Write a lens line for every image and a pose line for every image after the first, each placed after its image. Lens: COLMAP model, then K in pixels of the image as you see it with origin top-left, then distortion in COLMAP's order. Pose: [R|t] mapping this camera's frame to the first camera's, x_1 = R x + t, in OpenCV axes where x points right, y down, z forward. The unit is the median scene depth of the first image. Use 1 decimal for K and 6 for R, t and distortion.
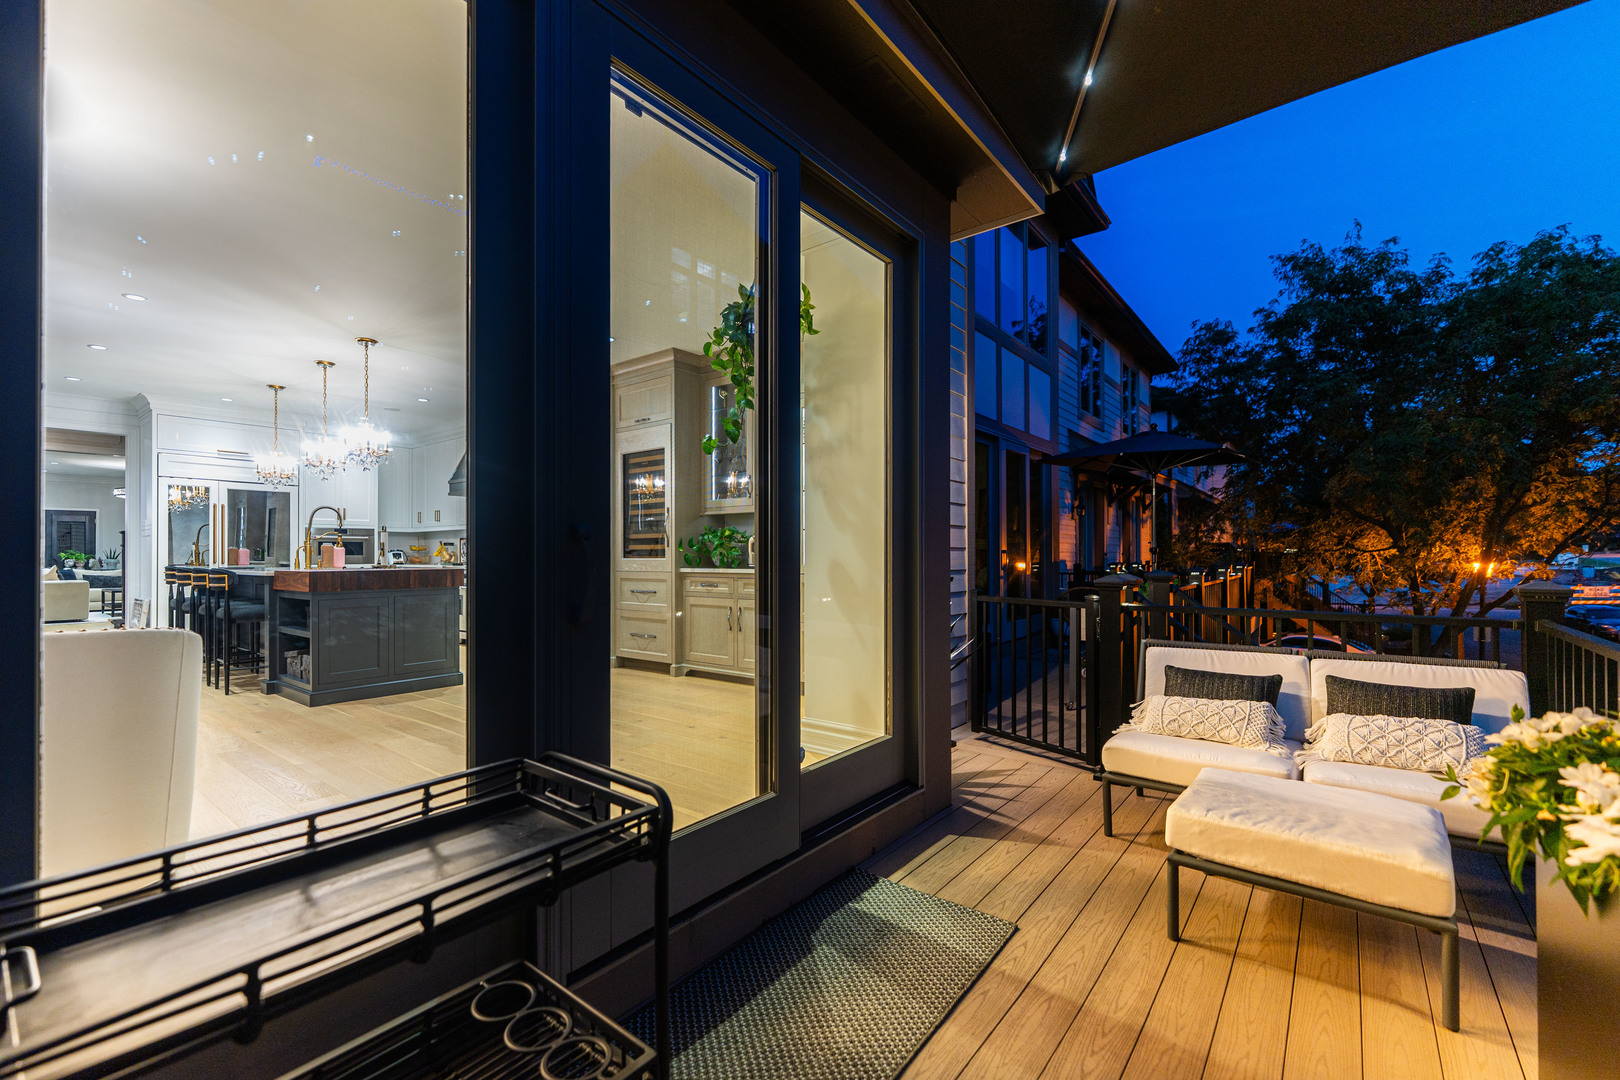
lens RADIAL K [[683.1, 0, 811.2], [0, 683.1, 549.4], [0, 0, 1]] dist [-0.004485, -0.000631]
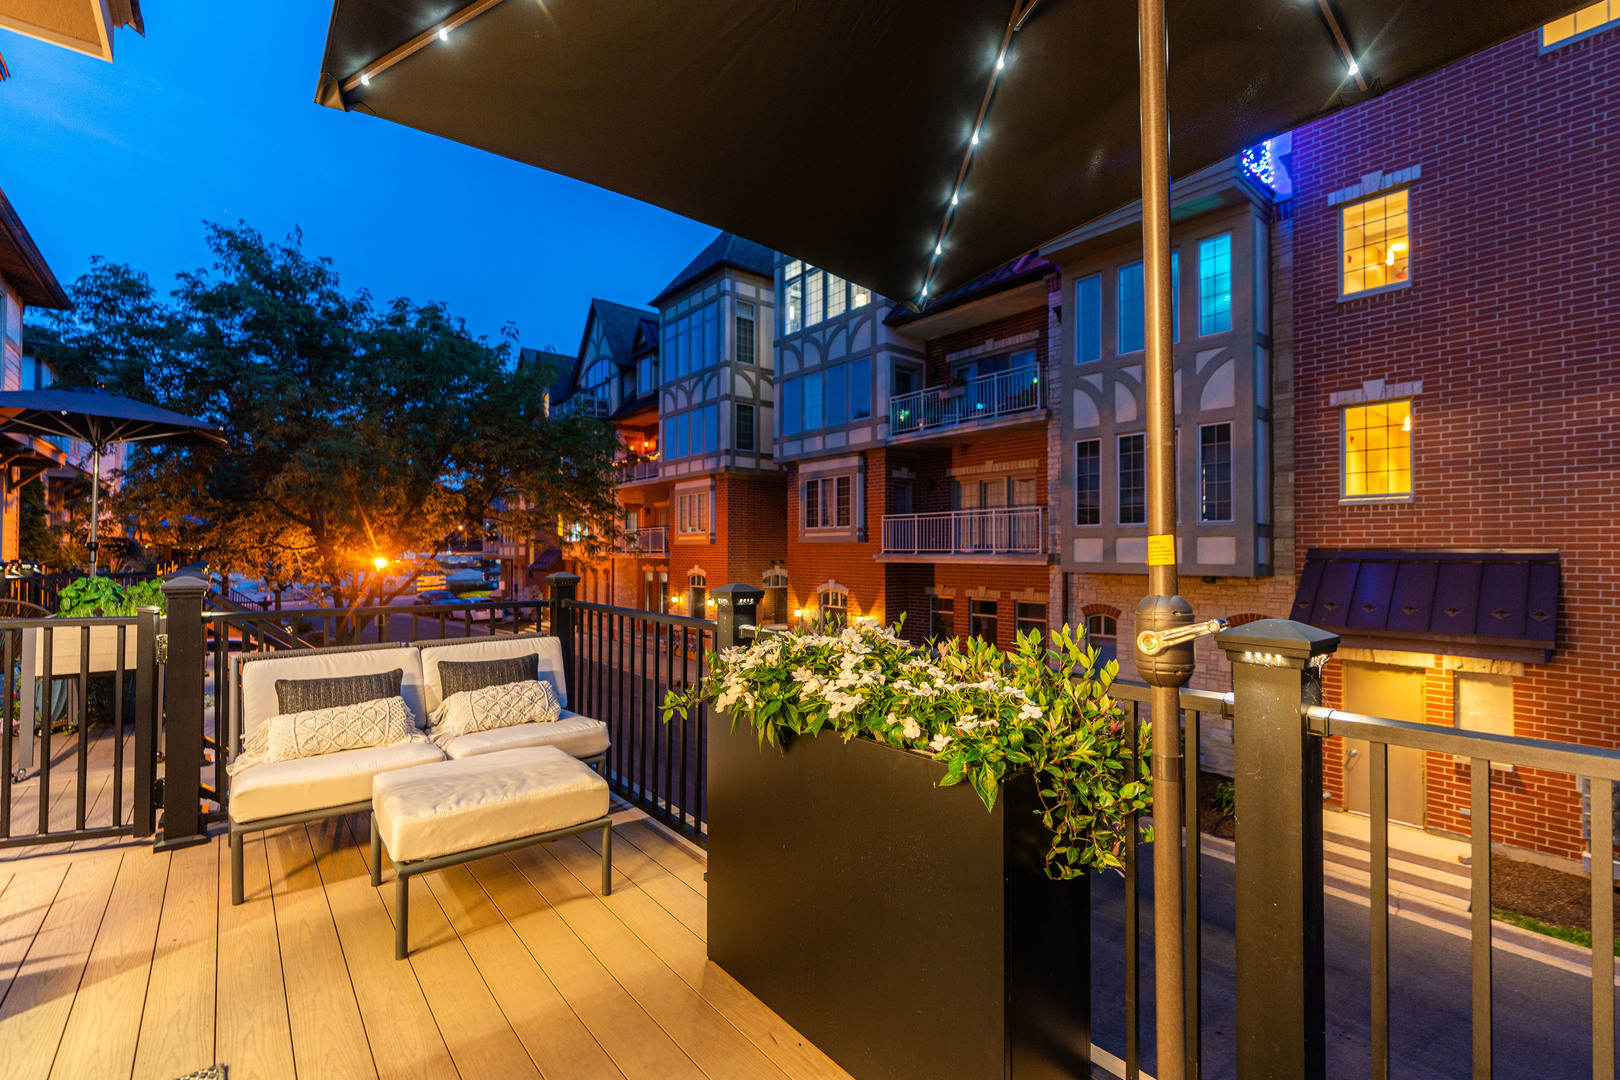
lens RADIAL K [[683.1, 0, 809.7], [0, 683.1, 540.1], [0, 0, 1]] dist [-0.004485, -0.000631]
pose [[0.210188, 0.021286, 0.977429, -0.176303], [-0.011880, 0.999745, -0.019217, 0.001327], [-0.977589, -0.007572, 0.210387, 0.152967]]
